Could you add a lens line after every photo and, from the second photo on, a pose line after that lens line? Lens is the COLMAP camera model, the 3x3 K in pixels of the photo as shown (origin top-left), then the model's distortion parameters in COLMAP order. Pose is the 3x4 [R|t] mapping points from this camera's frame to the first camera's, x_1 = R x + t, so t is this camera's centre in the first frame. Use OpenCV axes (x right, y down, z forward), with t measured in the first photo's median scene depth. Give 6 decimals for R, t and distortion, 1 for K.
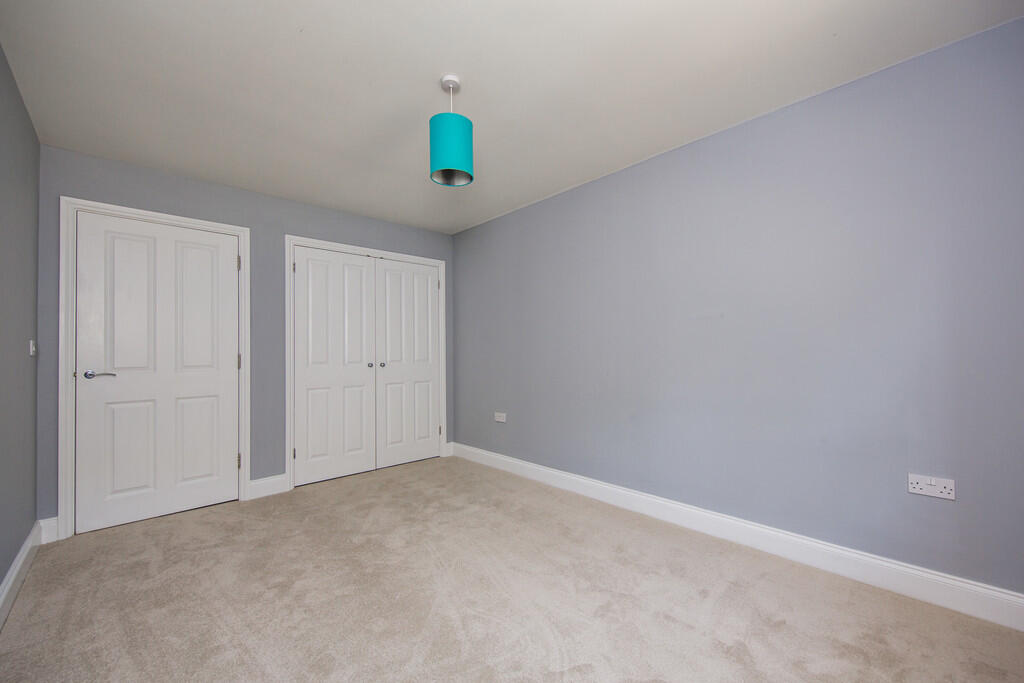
lens RADIAL K [[407.4, 0, 512.0], [0, 407.4, 341.5], [0, 0, 1]] dist [0.000578, 0.000092]
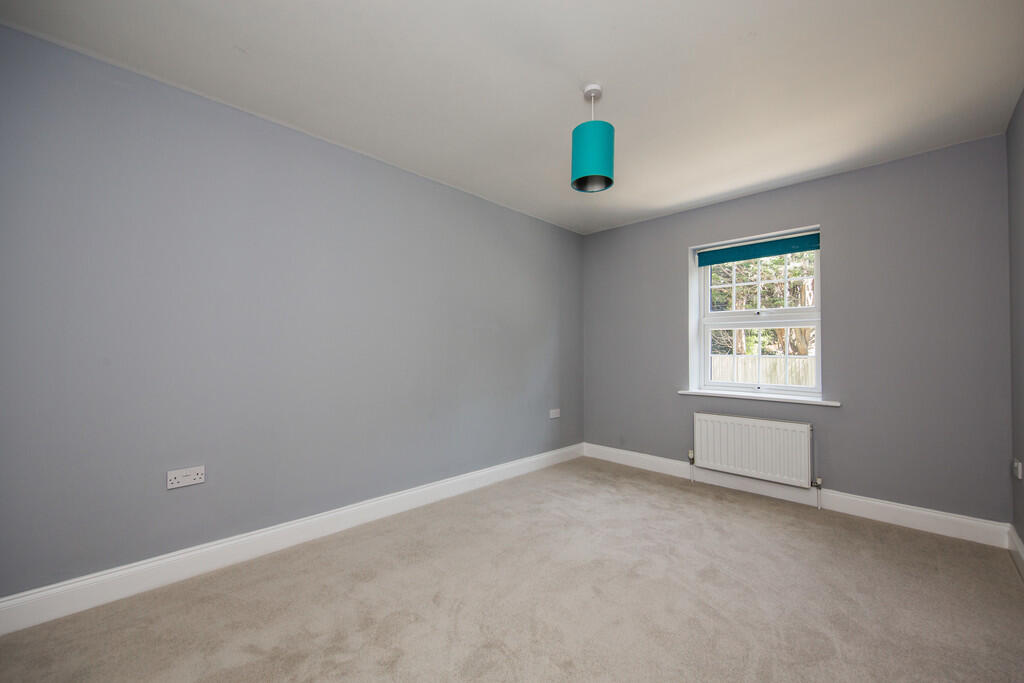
lens RADIAL K [[407.4, 0, 512.0], [0, 407.4, 341.5], [0, 0, 1]] dist [0.000578, 0.000092]
pose [[-0.036582, 0.041027, 0.998488, -1.138457], [-0.025797, 0.998785, -0.041984, 0.047841], [-0.998998, -0.027294, -0.035479, 1.205948]]
